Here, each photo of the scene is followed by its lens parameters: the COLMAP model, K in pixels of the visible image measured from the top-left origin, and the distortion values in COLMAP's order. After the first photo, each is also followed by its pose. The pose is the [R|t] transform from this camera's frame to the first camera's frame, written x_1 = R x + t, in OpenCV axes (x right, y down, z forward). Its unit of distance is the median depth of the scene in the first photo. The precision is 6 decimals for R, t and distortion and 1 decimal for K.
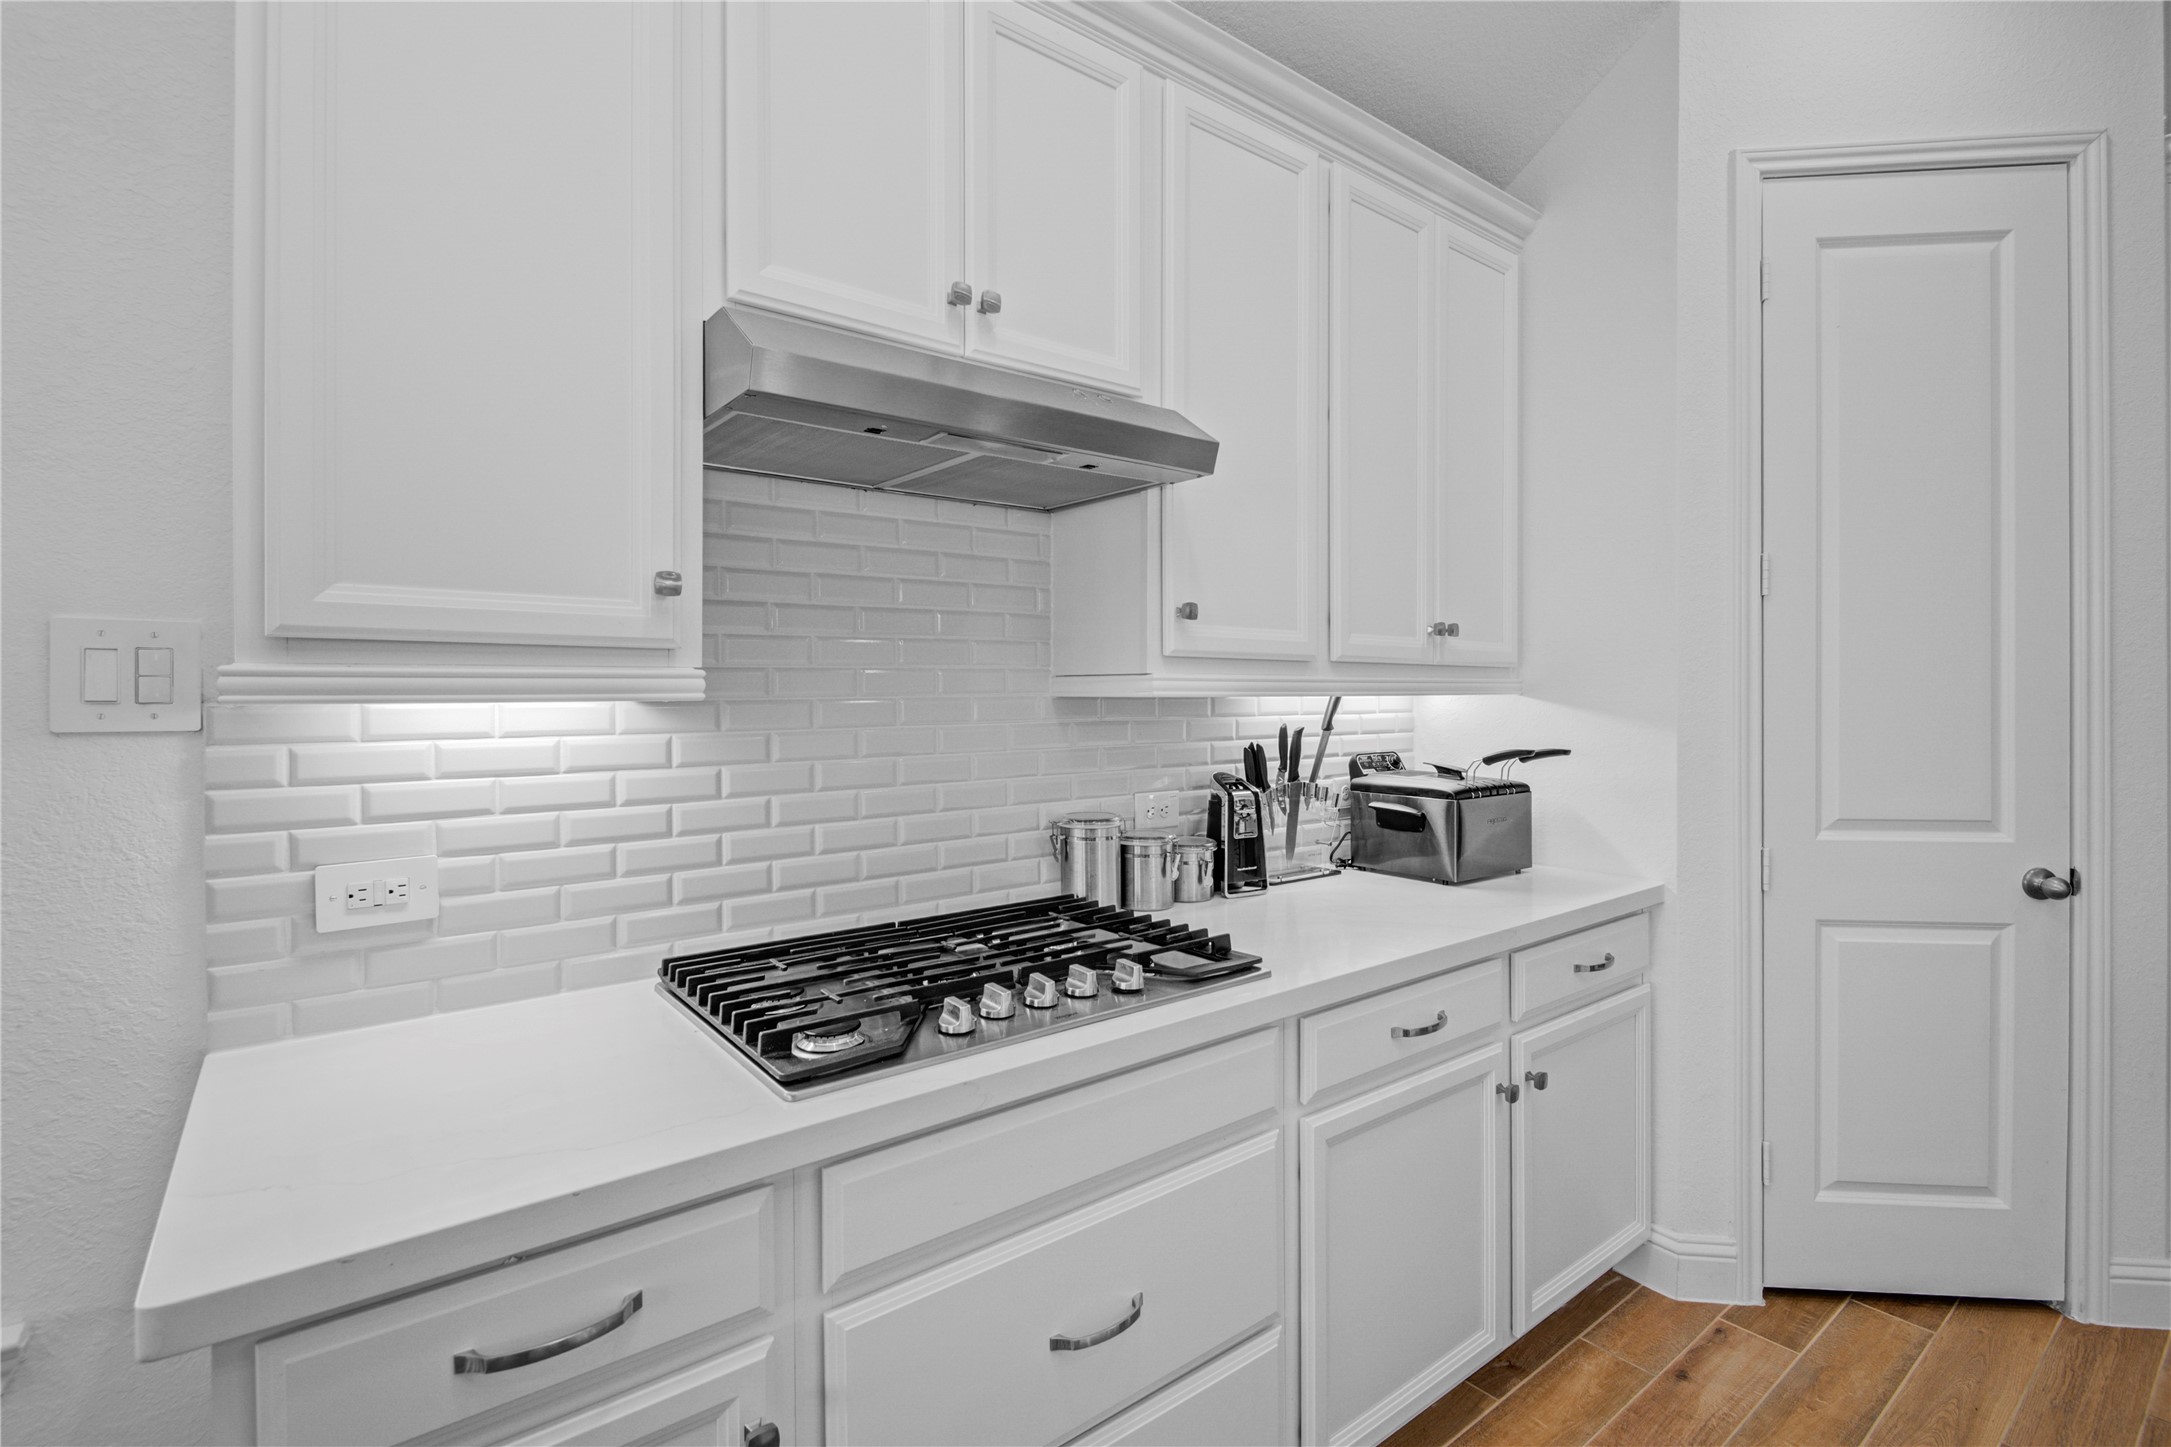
lens RADIAL K [[991.5, 0, 1084.7], [0, 991.5, 701.6], [0, 0, 1]] dist [0.003279, -0.006147]
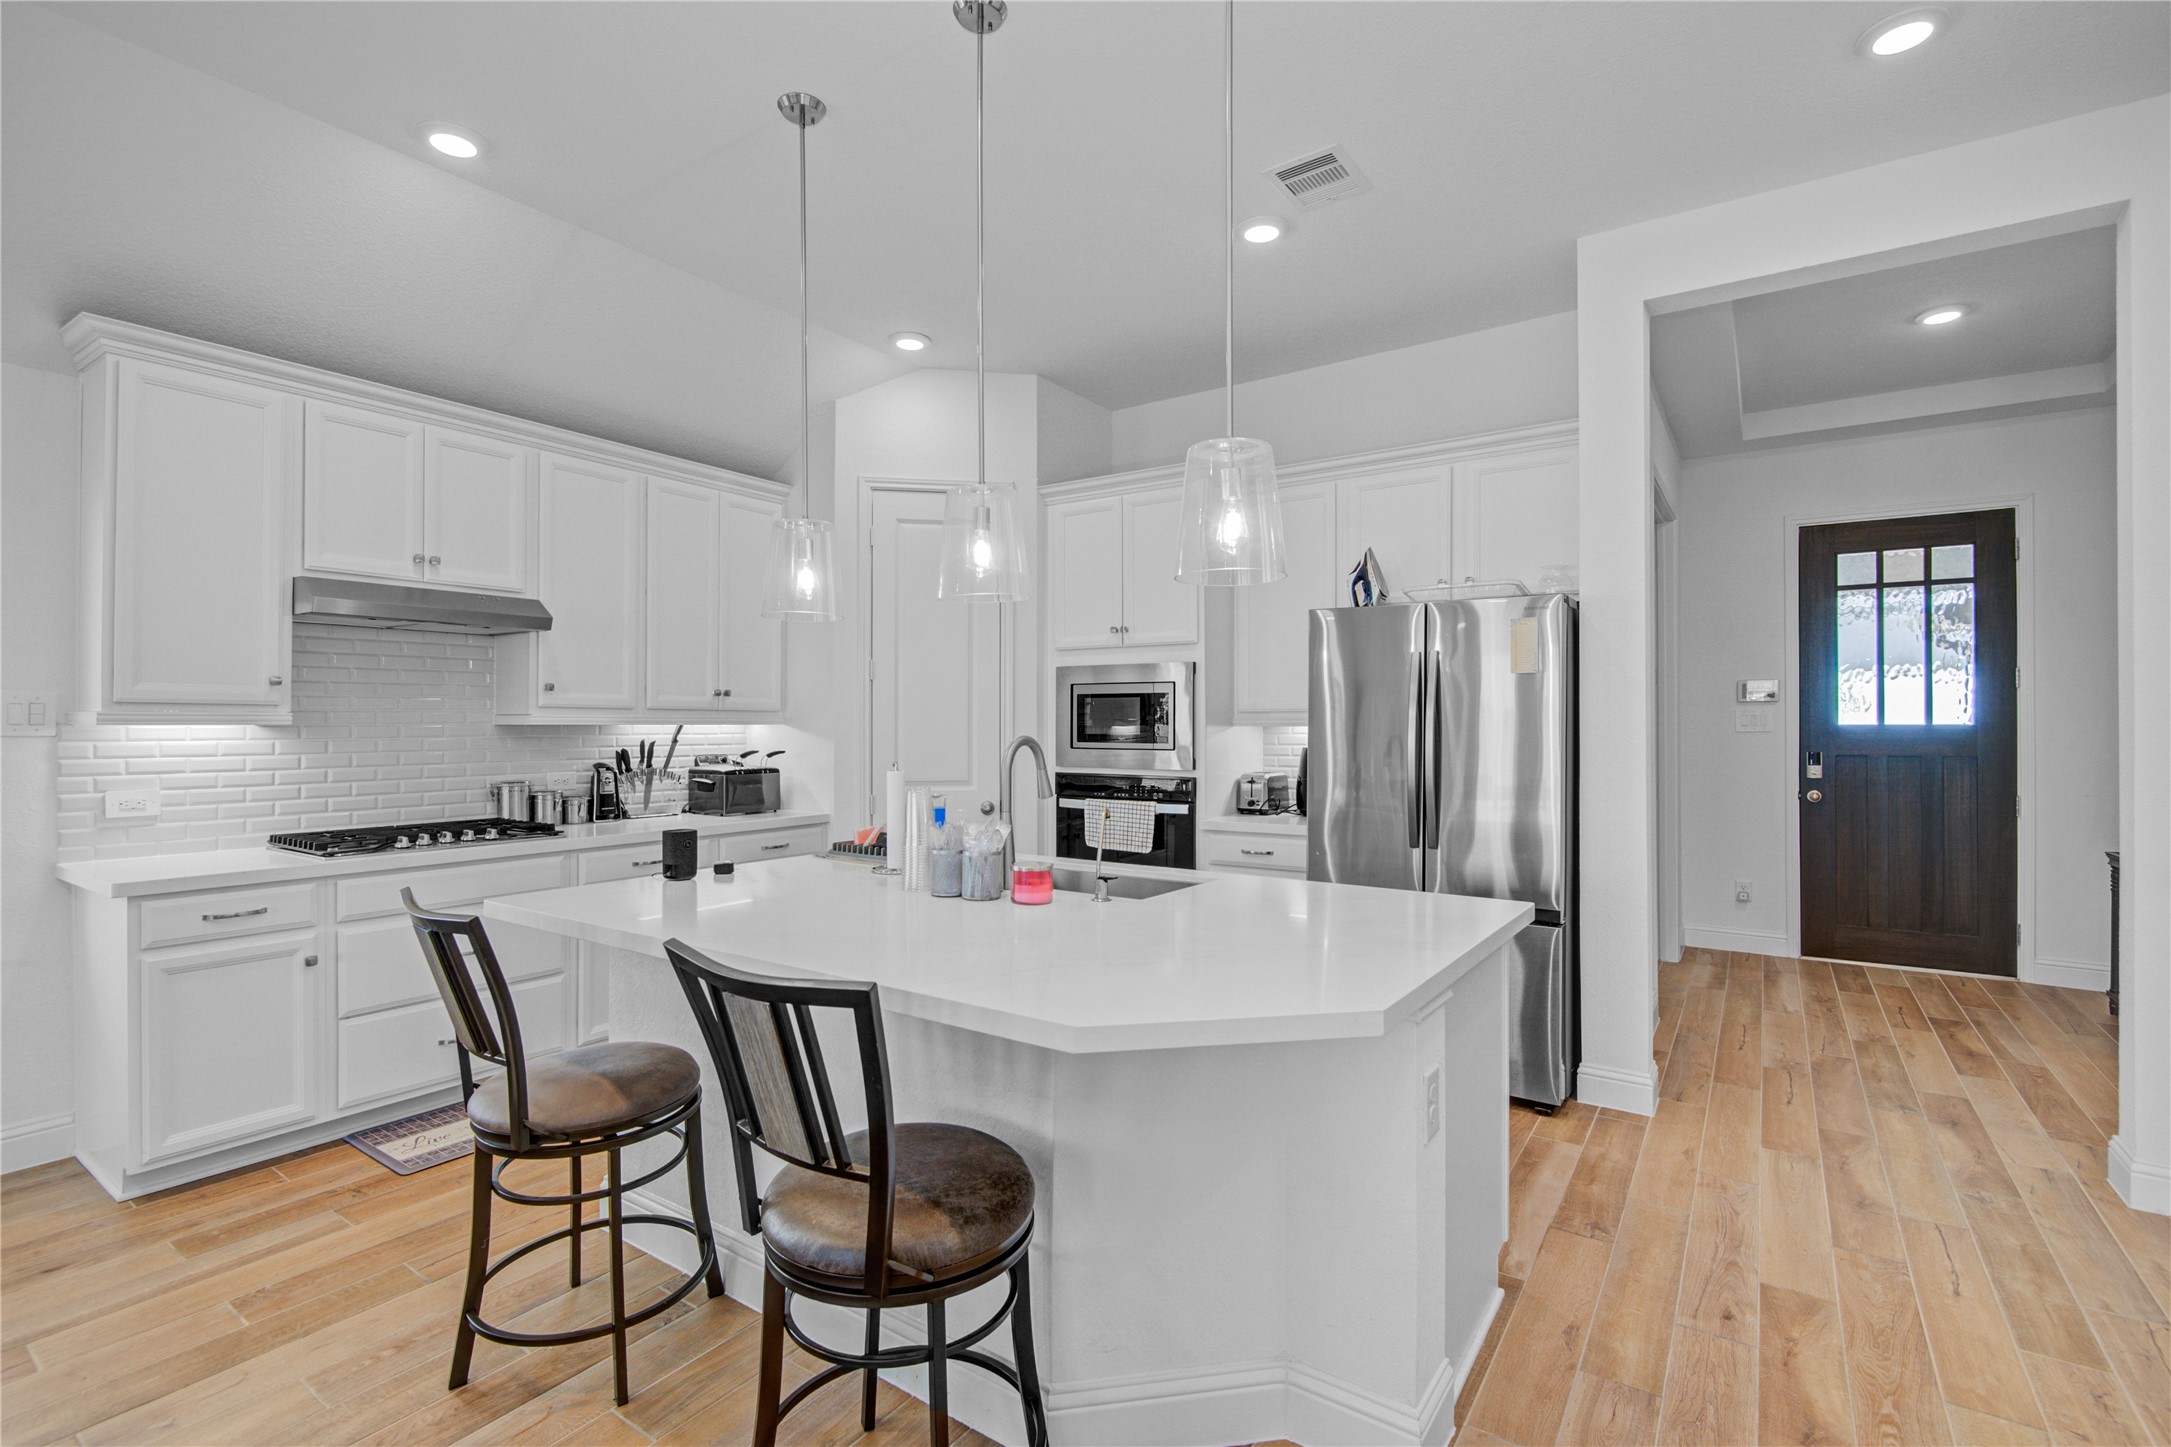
lens RADIAL K [[991.5, 0, 1083.9], [0, 991.5, 726.9], [0, 0, 1]] dist [0.003279, -0.006147]
pose [[0.951624, 0.003112, 0.307250, 0.460315], [-0.000813, 0.999971, -0.007611, 0.013373], [-0.307265, 0.006993, 0.951598, -1.225534]]
